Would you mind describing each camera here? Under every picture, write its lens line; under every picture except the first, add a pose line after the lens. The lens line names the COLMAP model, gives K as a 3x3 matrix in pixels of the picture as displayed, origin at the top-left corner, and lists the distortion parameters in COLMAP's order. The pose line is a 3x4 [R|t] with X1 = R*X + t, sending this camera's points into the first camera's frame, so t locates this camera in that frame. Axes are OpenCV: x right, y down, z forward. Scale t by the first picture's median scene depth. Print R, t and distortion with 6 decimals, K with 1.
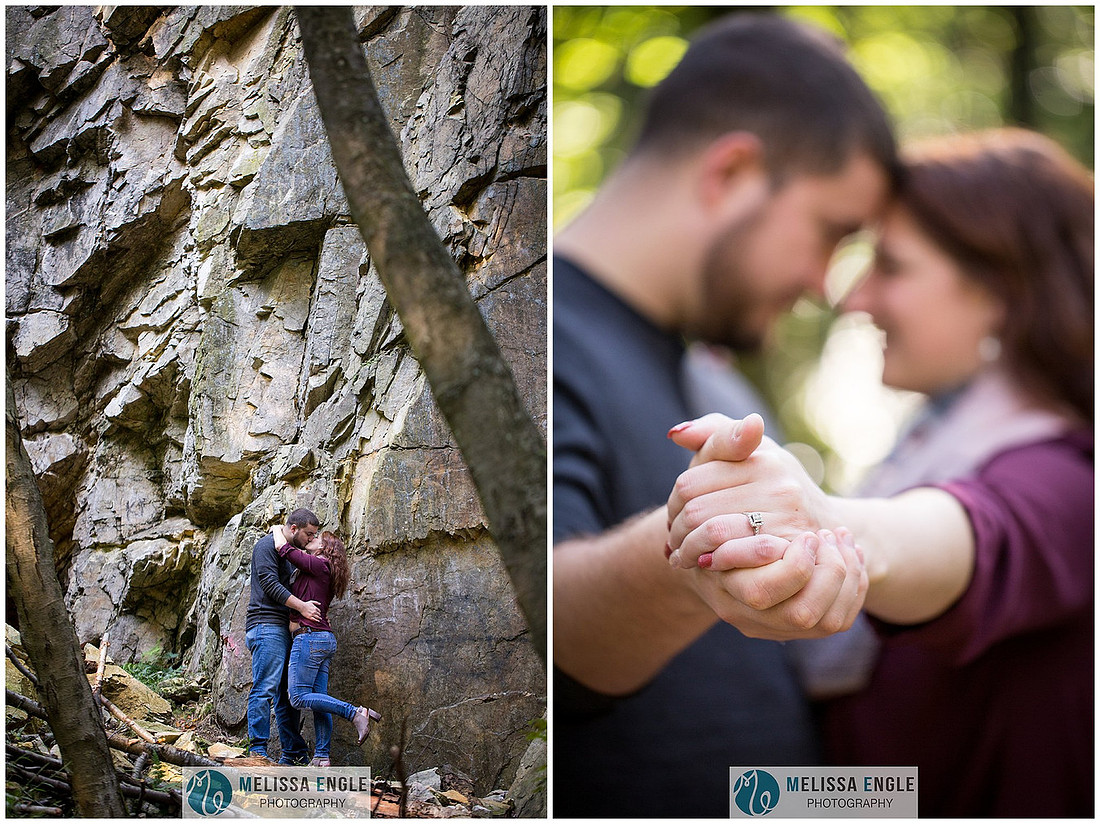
lens RADIAL K [[3057.1, 0, 550.3], [0, 3057.1, 410.8], [0, 0, 1]] dist [0.659209, 0.000000]
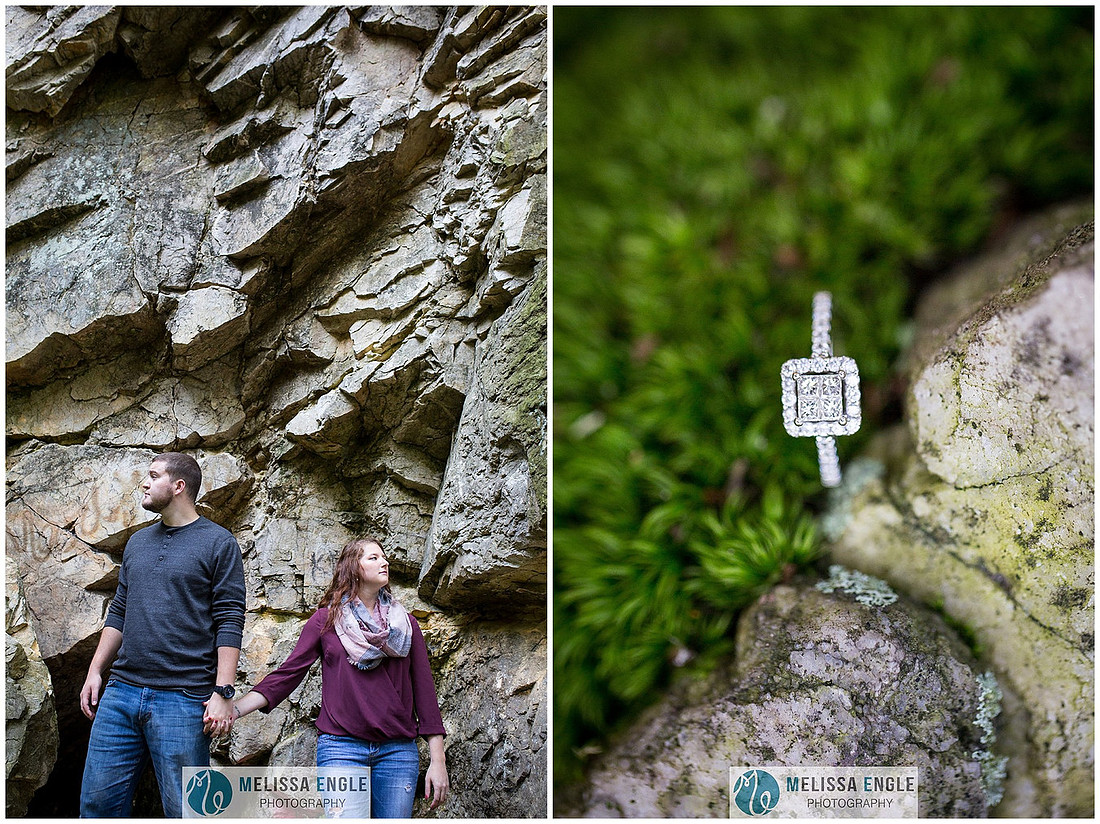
lens RADIAL K [[1240.7, 0, 535.2], [0, 1240.7, 447.9], [0, 0, 1]] dist [0.065574, 0.000000]
pose [[0.982038, 0.079958, 0.170906, -0.136303], [-0.077964, 0.996787, -0.018358, 0.005877], [-0.171825, 0.004703, 0.985116, 0.698660]]
